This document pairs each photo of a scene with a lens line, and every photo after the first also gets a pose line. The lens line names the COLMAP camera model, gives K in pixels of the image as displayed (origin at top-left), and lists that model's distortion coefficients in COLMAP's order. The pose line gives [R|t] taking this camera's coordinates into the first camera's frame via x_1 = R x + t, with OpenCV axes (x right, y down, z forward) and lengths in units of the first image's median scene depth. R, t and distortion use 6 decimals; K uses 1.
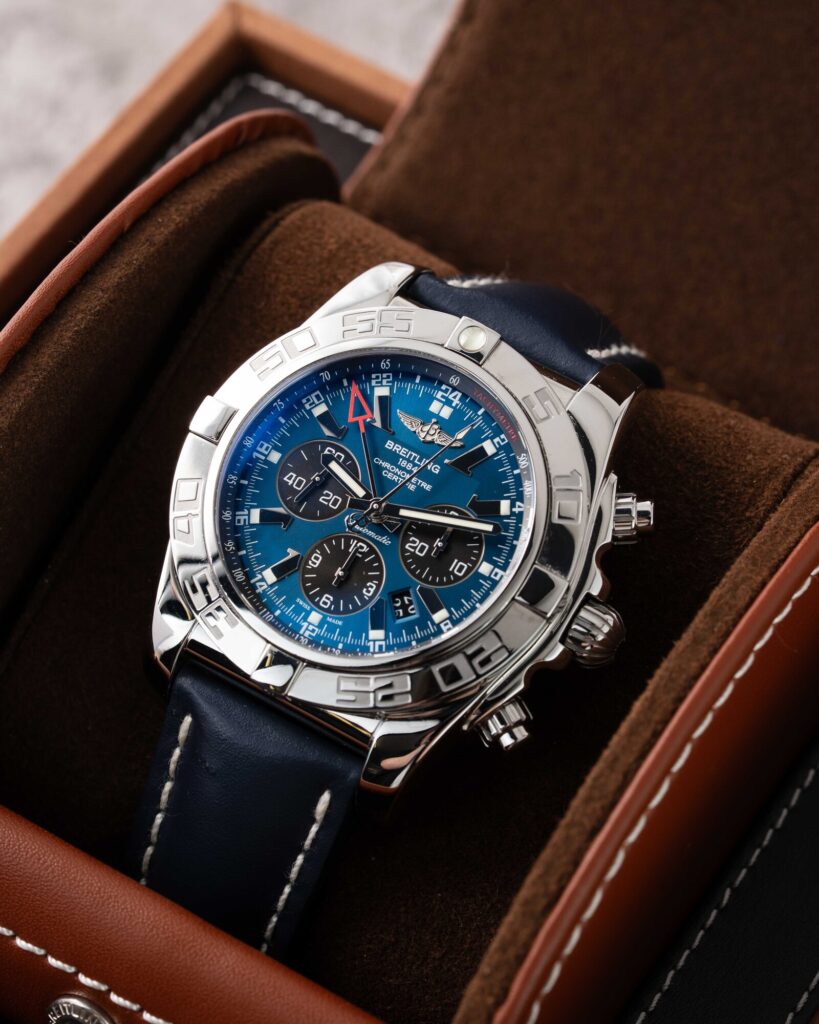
lens RADIAL K [[4763.7, 0, 372.0], [0, 4763.7, 511.7], [0, 0, 1]] dist [0.042427, 0.000000]
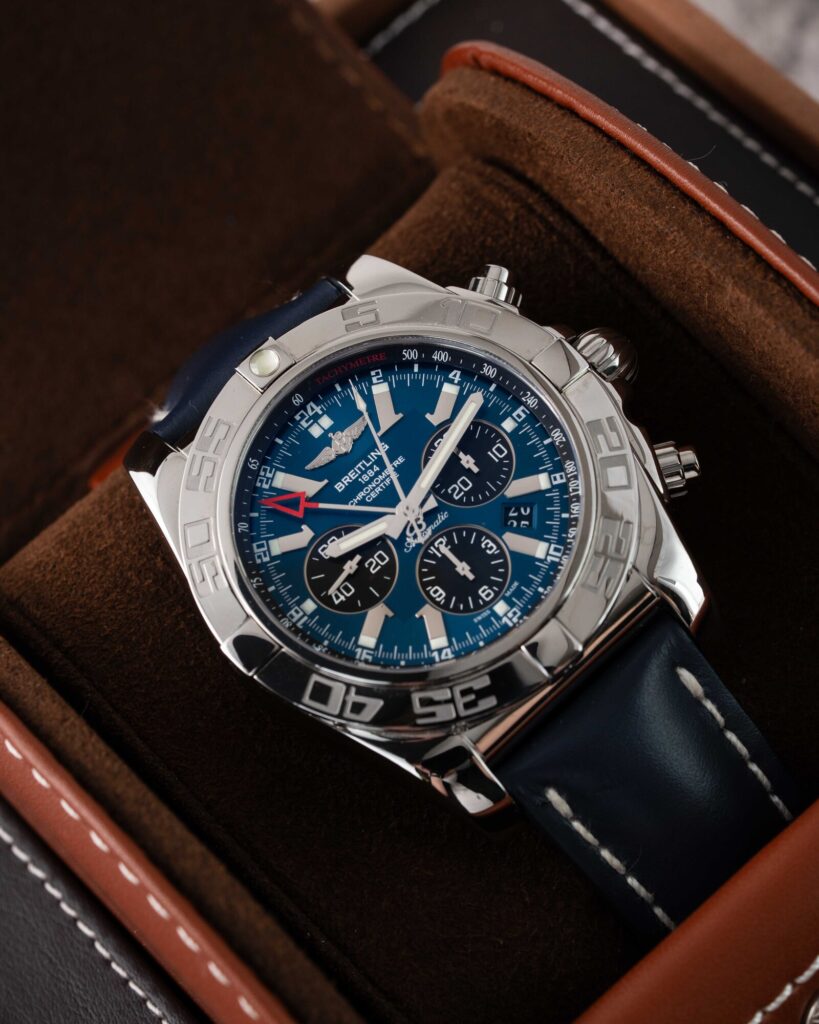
lens RADIAL K [[4763.7, 0, 410.7], [0, 4763.7, 512.2], [0, 0, 1]] dist [0.042427, 0.000000]
pose [[0.296061, -0.841791, 0.451372, -0.411872], [0.926616, 0.367798, 0.078148, -0.071545], [-0.231797, 0.395112, 0.888908, 0.184802]]
